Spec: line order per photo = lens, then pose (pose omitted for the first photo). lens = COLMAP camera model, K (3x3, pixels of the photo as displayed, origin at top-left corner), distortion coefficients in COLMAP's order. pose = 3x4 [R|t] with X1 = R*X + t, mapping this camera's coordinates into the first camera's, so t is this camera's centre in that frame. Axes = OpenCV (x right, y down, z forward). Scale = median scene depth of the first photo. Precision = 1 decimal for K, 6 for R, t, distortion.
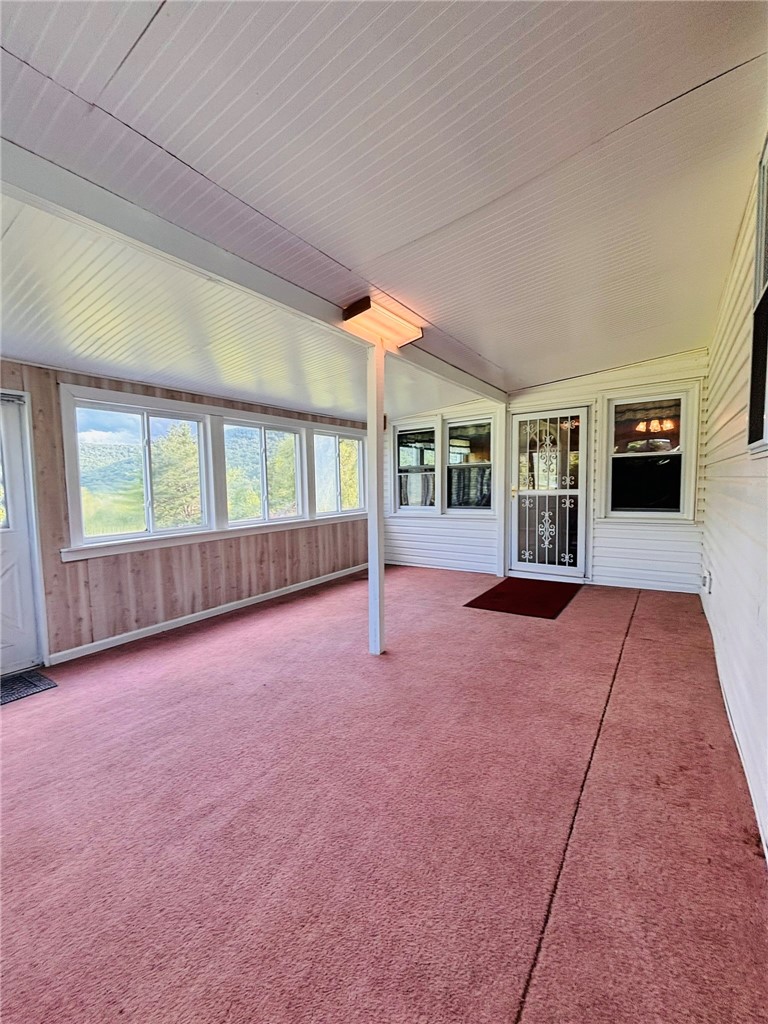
lens RADIAL K [[411.6, 0, 386.2], [0, 411.6, 515.1], [0, 0, 1]] dist [-0.000457, -0.000019]
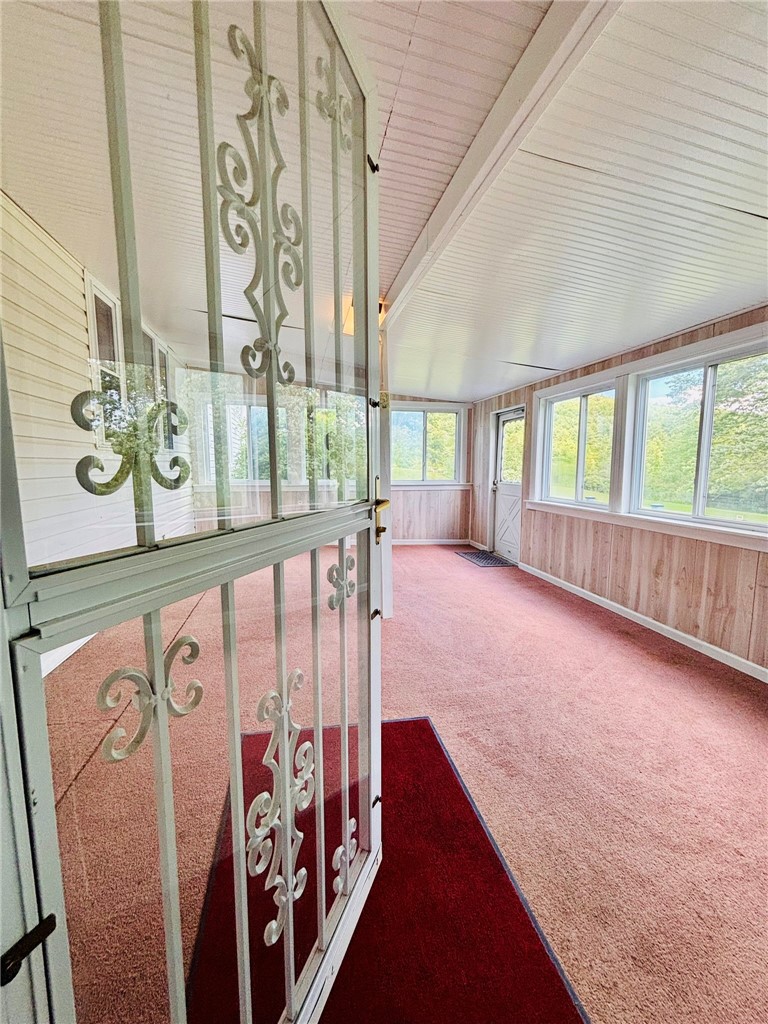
lens RADIAL K [[416.9, 0, 385.5], [0, 416.9, 509.4], [0, 0, 1]] dist [0.009688, 0.000459]
pose [[-0.686451, 0.100763, -0.720161, 0.555492], [-0.040407, 0.983537, 0.176130, -0.106852], [0.726053, 0.150004, -0.671078, 1.271657]]
